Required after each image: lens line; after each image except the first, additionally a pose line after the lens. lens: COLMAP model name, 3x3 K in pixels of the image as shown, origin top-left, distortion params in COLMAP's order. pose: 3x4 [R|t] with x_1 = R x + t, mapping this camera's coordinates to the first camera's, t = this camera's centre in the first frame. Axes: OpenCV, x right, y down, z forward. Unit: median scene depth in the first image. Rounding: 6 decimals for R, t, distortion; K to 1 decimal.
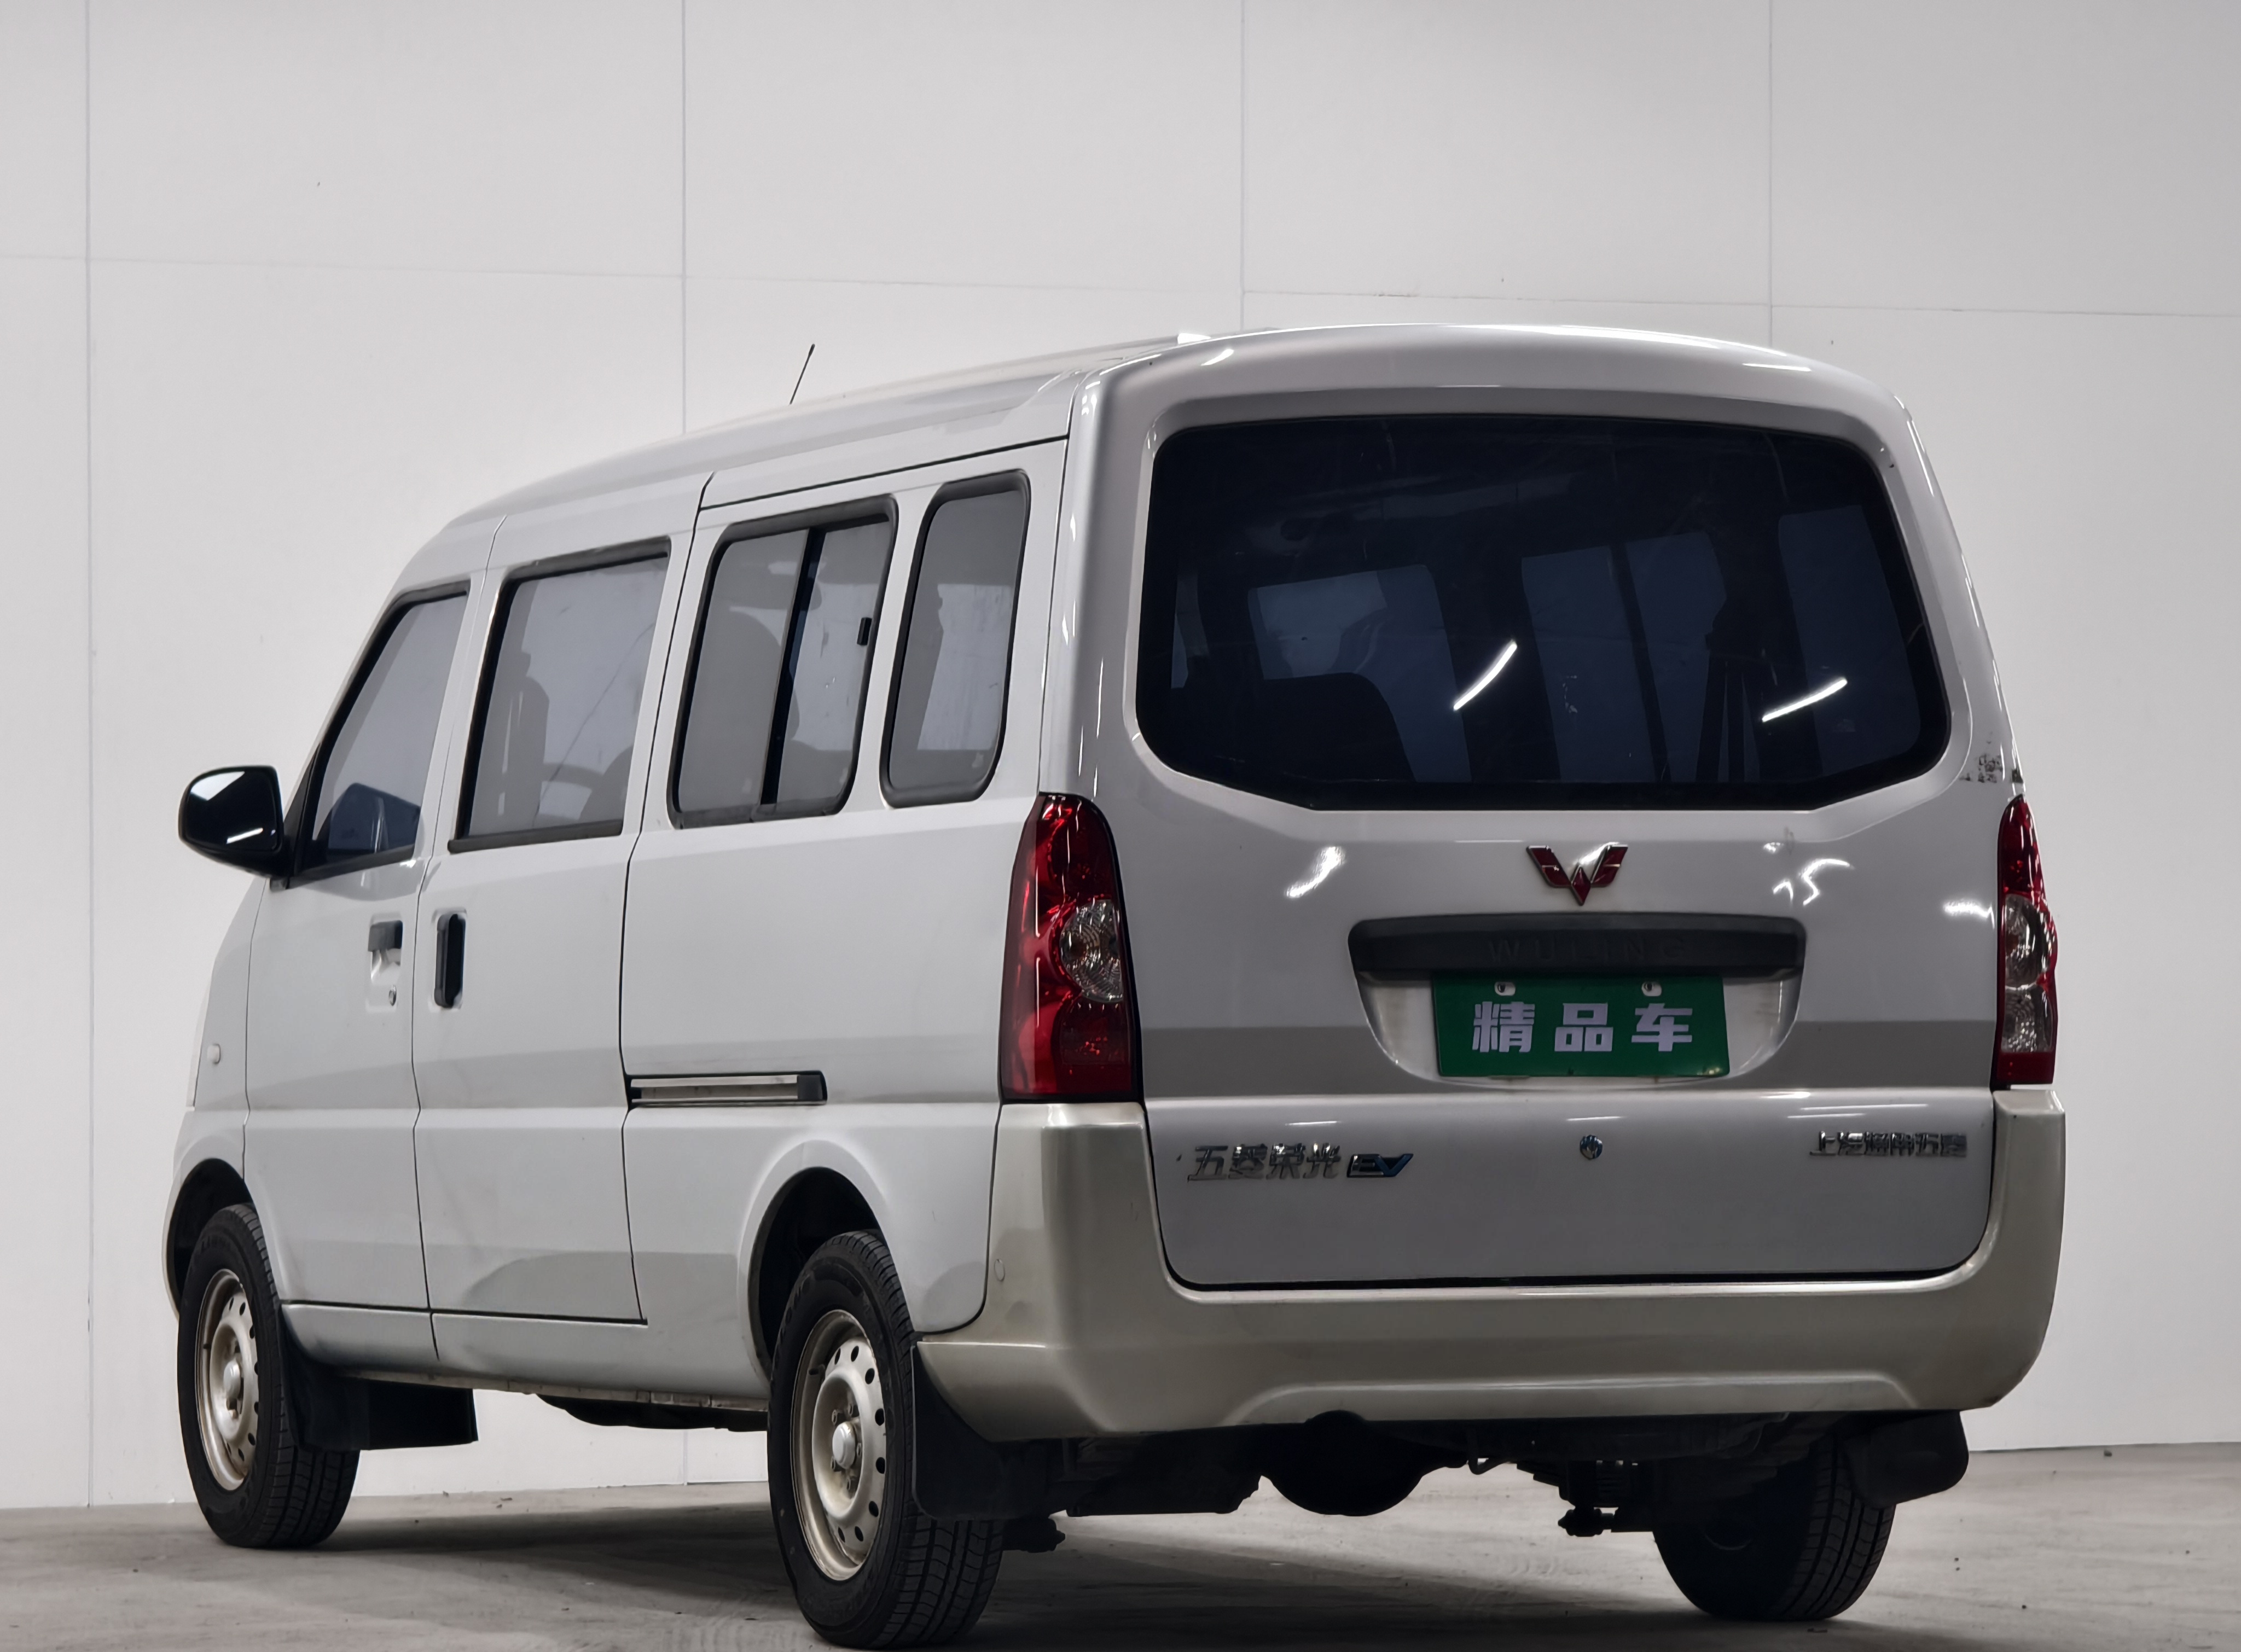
lens RADIAL K [[8692.2, 0, 1120.5], [0, 8692.2, 826.0], [0, 0, 1]] dist [0.346302, 3.029599]
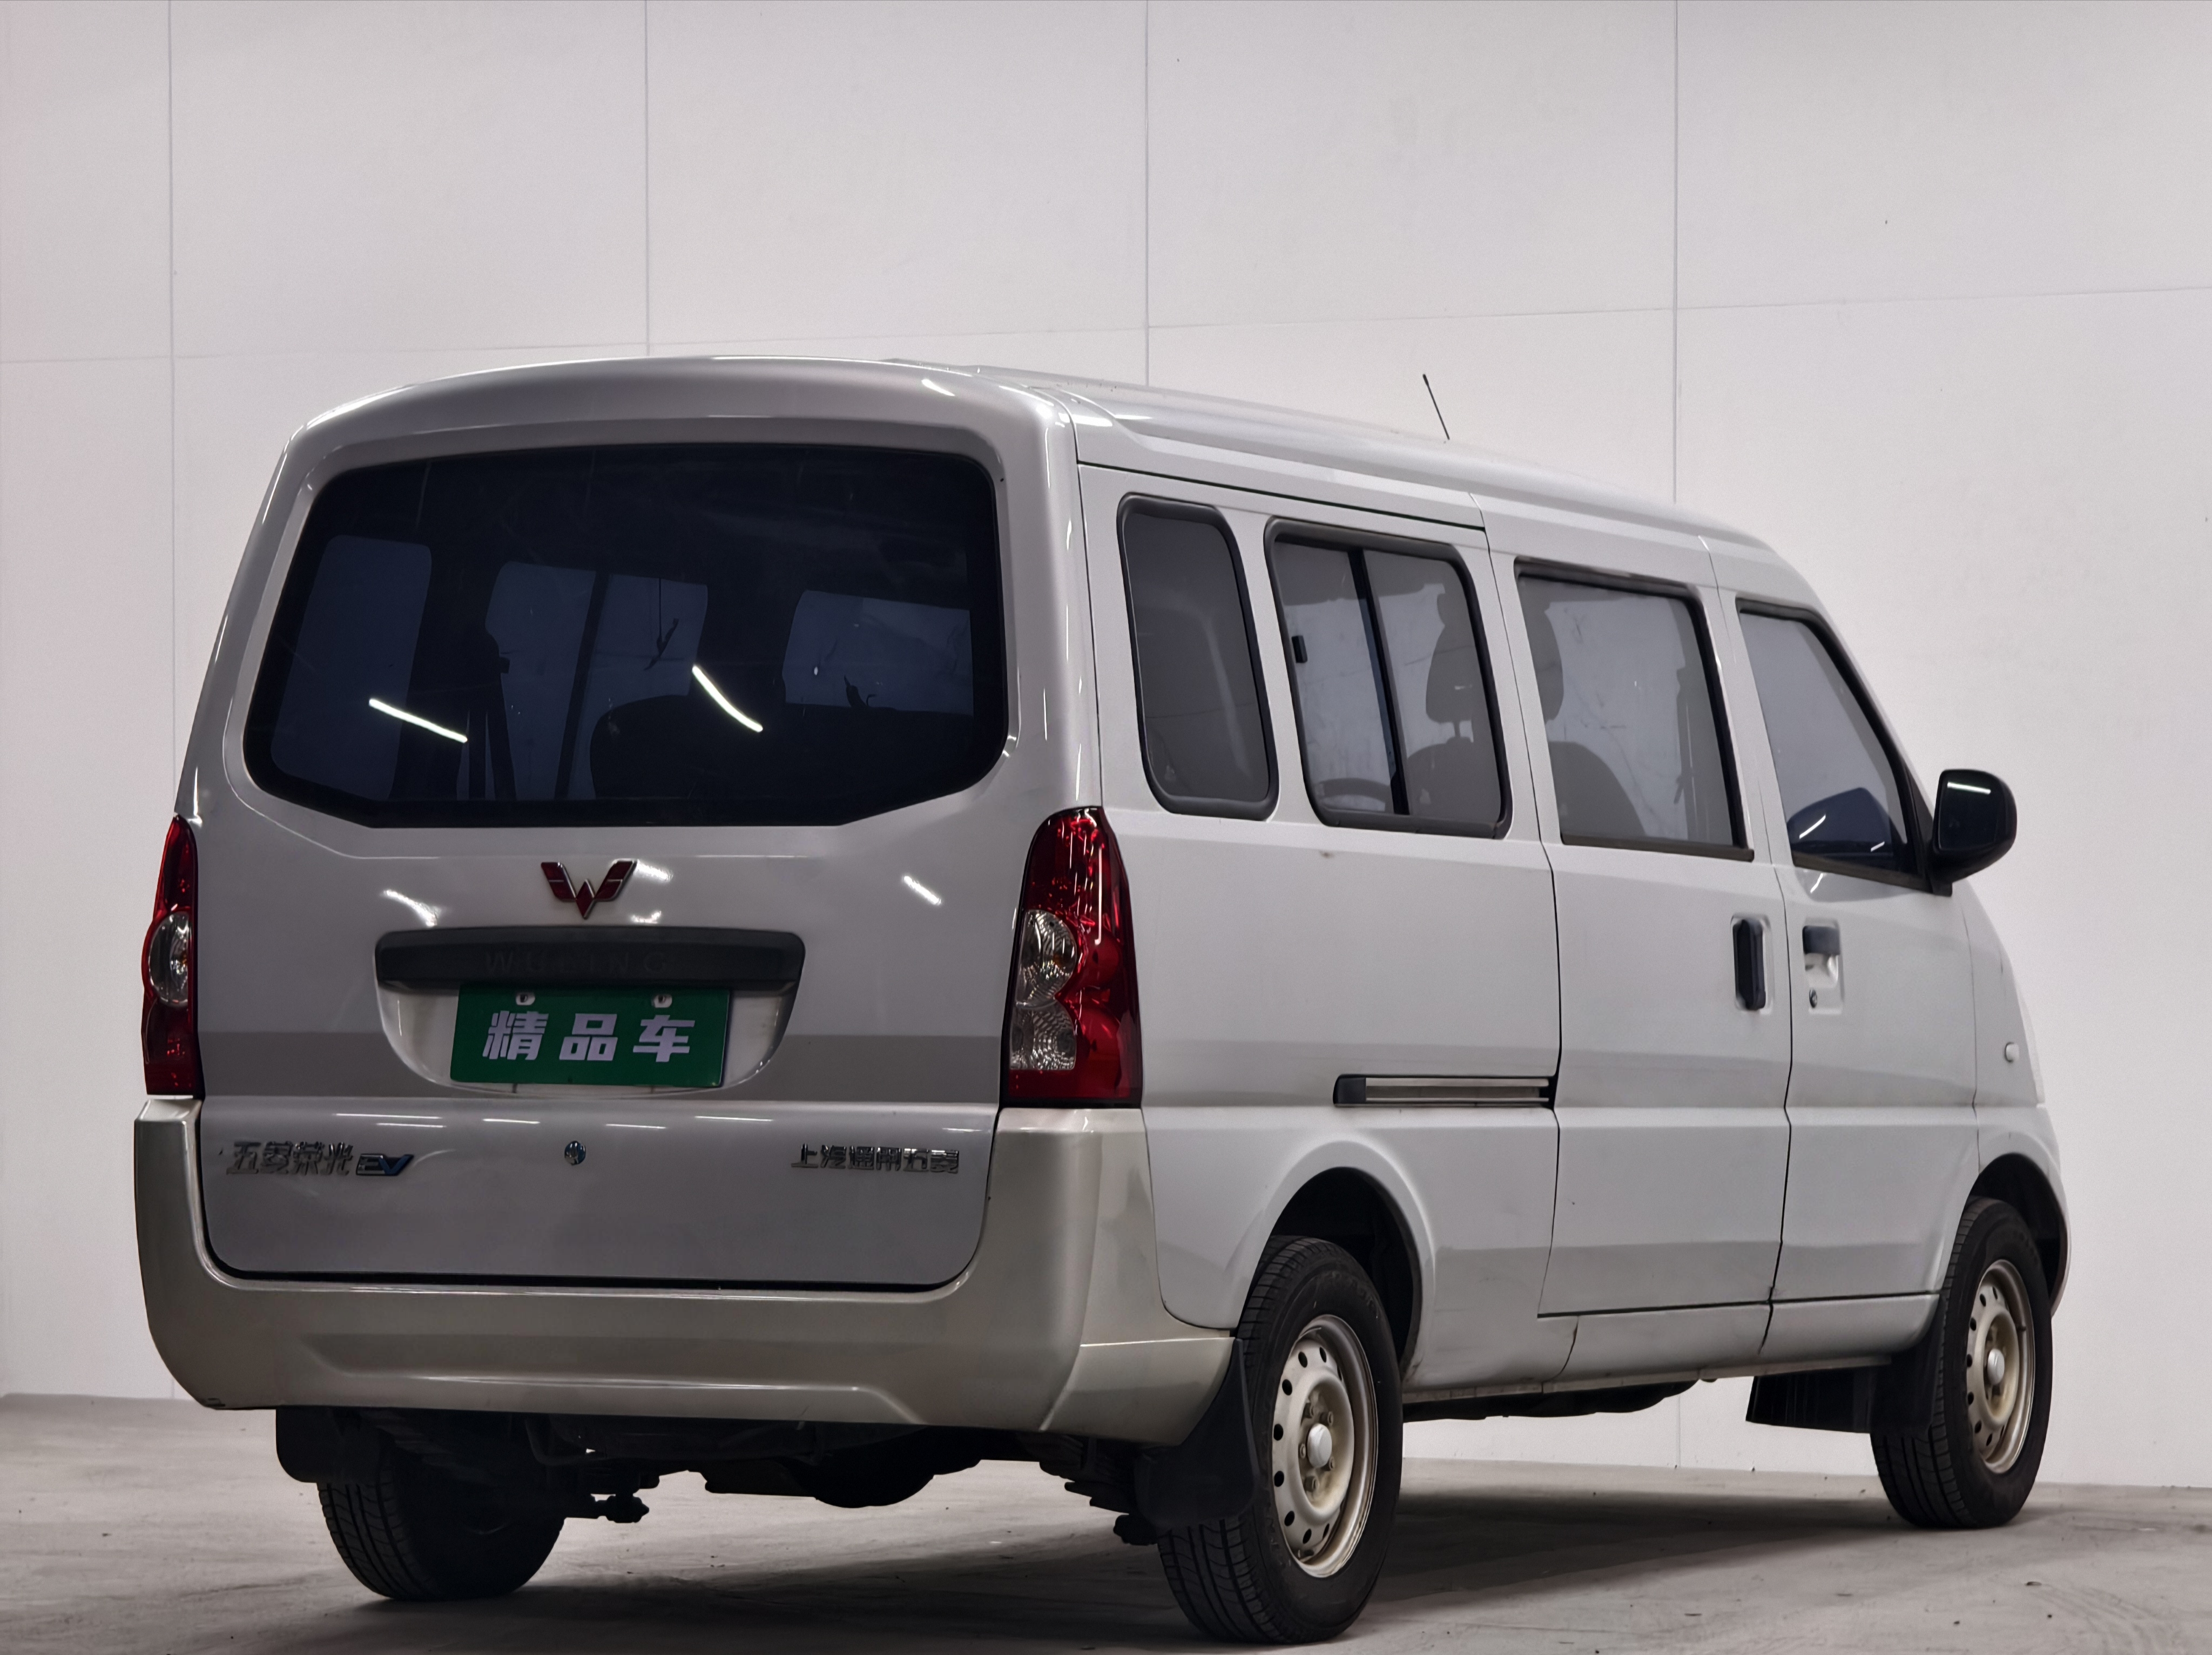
lens RADIAL K [[7959.0, 0, 1106.0], [0, 7959.0, 827.5], [0, 0, 1]] dist [0.290590, 1.852539]
pose [[0.663919, -0.003109, -0.747798, 0.795123], [0.003935, 0.999992, -0.000664, -0.000878], [0.747795, -0.002501, 0.663925, 0.413598]]
